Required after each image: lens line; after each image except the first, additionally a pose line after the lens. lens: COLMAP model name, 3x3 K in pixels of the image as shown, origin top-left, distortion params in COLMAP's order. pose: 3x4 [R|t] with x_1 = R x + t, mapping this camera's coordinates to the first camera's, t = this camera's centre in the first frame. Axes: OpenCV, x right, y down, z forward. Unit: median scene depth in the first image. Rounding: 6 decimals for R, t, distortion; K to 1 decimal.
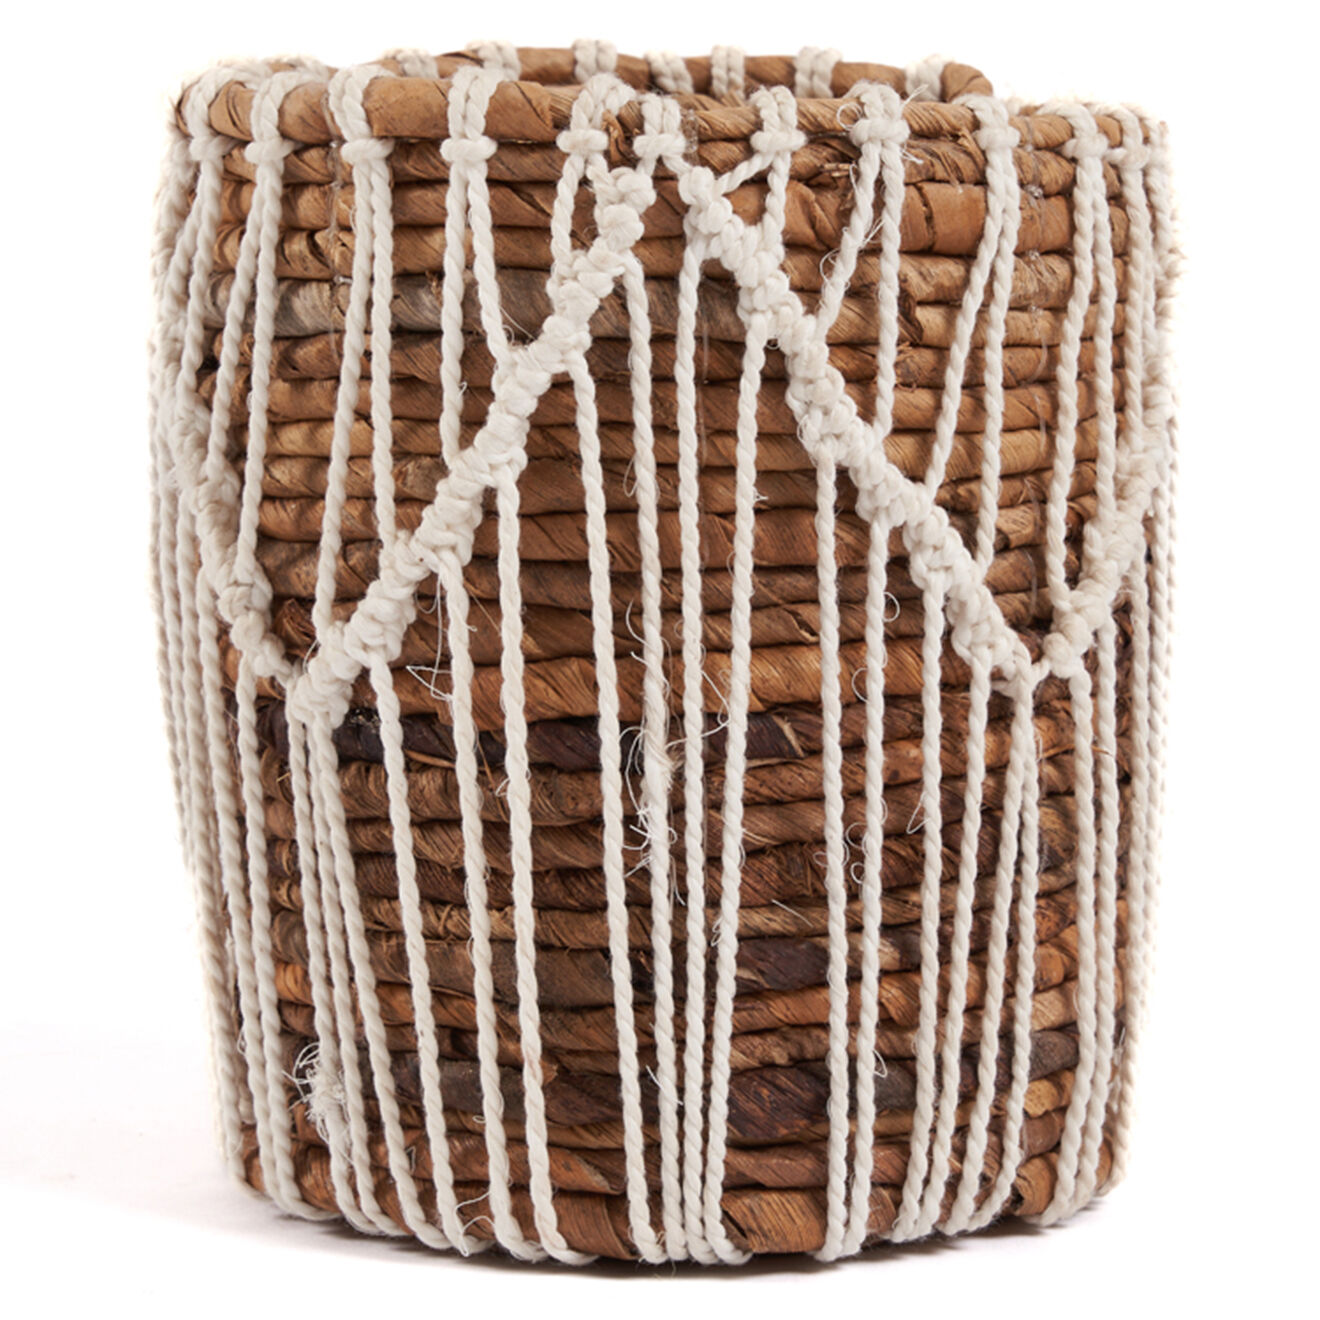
lens RADIAL K [[6116.6, 0, 723.6], [0, 6116.6, 636.0], [0, 0, 1]] dist [0.125309, 0.000000]
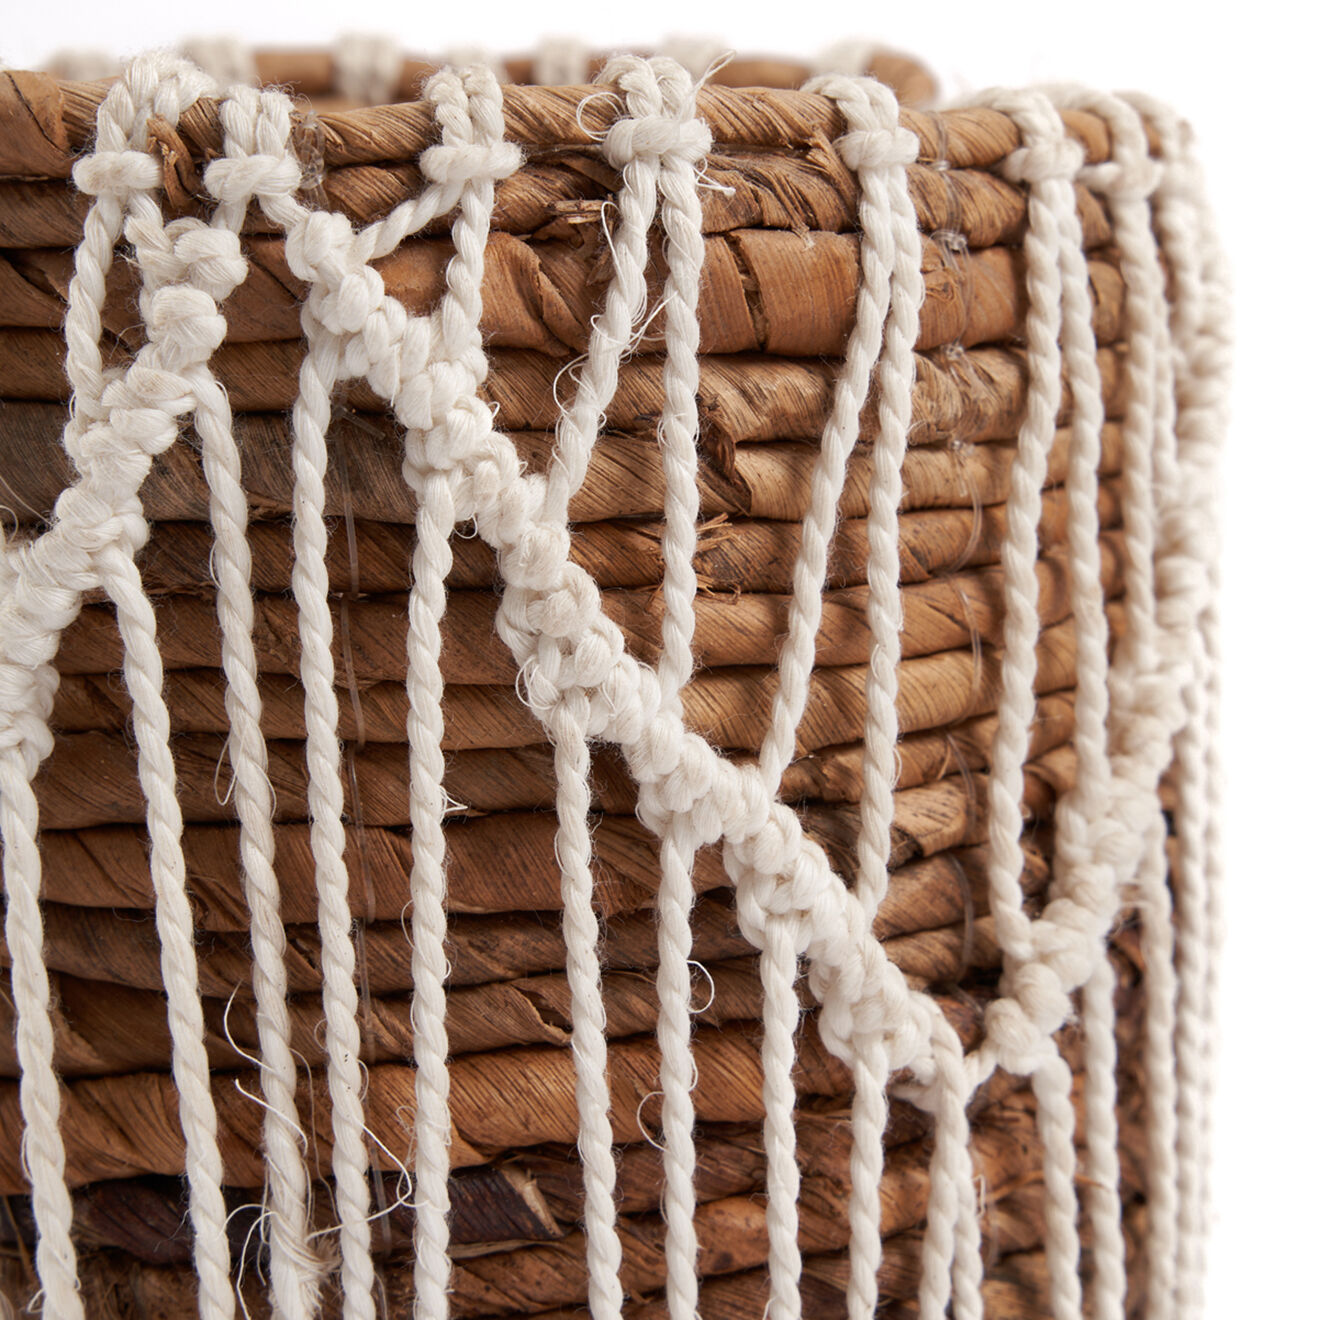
lens RADIAL K [[4178.5, 0, 661.7], [0, 4178.5, 660.6], [0, 0, 1]] dist [-0.159952, 0.000000]
pose [[0.996942, -0.016345, -0.076414, 0.053714], [0.018827, 0.999314, 0.031878, -0.047081], [0.075840, -0.033219, 0.996566, 0.618147]]
